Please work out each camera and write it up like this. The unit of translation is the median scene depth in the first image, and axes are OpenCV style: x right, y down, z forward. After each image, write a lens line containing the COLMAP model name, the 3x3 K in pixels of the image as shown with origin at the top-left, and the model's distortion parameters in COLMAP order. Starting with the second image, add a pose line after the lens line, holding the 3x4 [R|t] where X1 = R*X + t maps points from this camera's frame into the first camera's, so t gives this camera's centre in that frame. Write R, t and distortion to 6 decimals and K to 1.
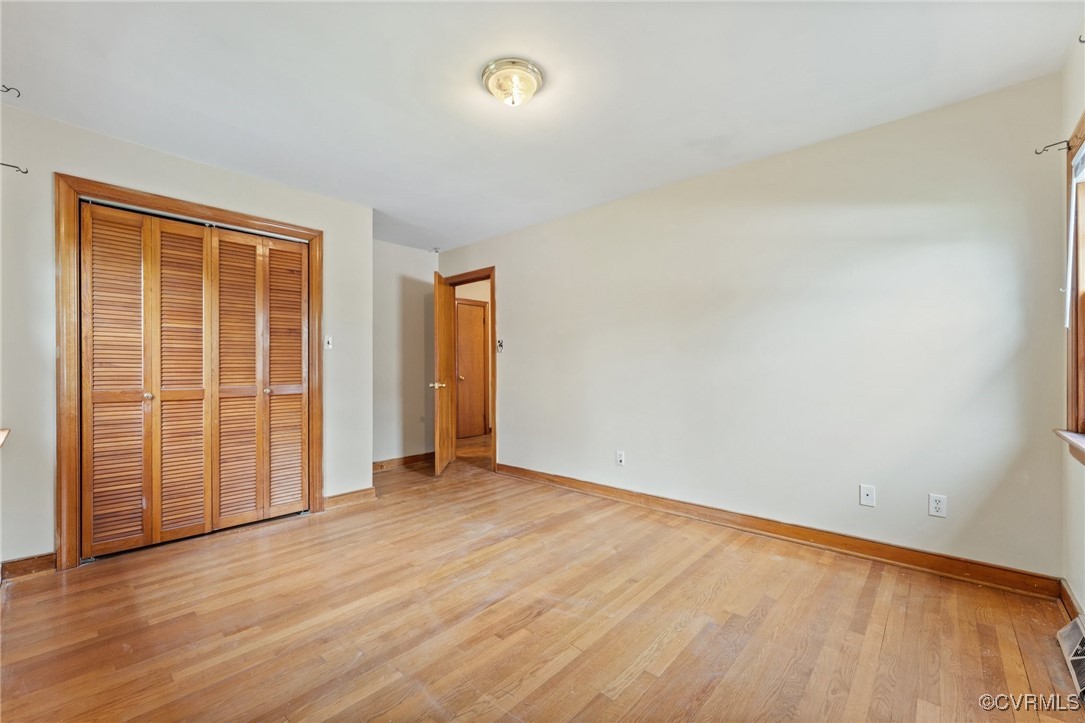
lens RADIAL K [[450.7, 0, 542.5], [0, 450.7, 361.5], [0, 0, 1]] dist [-0.000622, -0.000064]
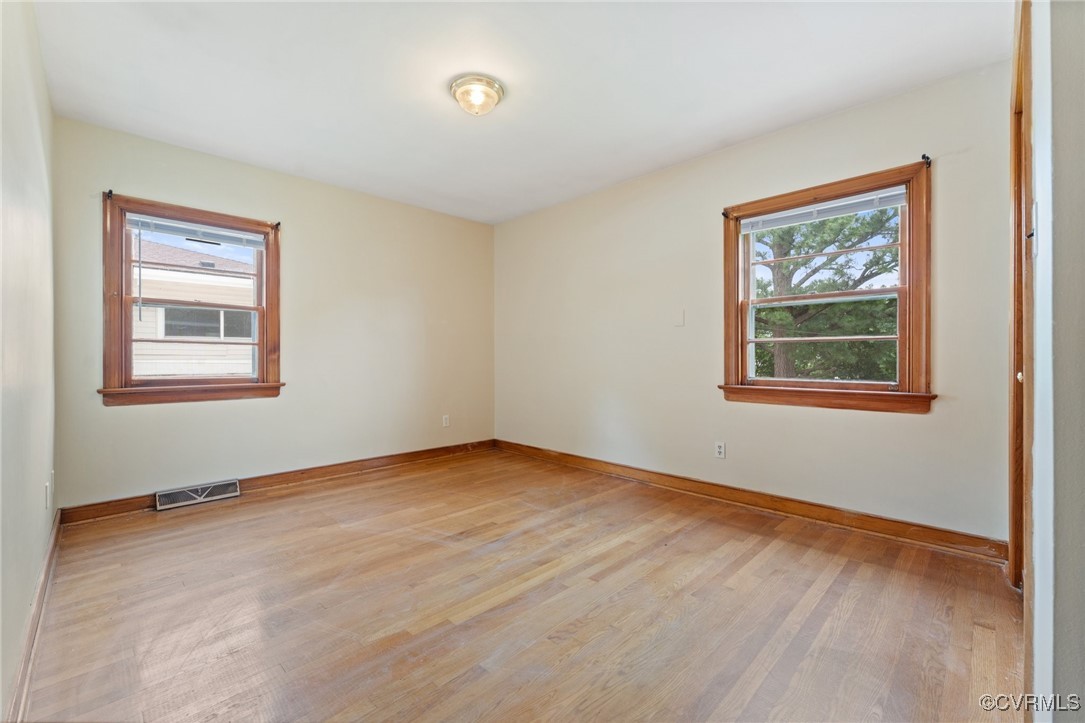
lens RADIAL K [[457.8, 0, 542.5], [0, 457.8, 361.5], [0, 0, 1]] dist [-0.000512, -0.000053]
pose [[-0.998851, 0.004064, 0.047753, -0.298742], [0.004118, 0.999991, 0.001032, 0.065247], [-0.047748, 0.001228, -0.998859, 2.270004]]
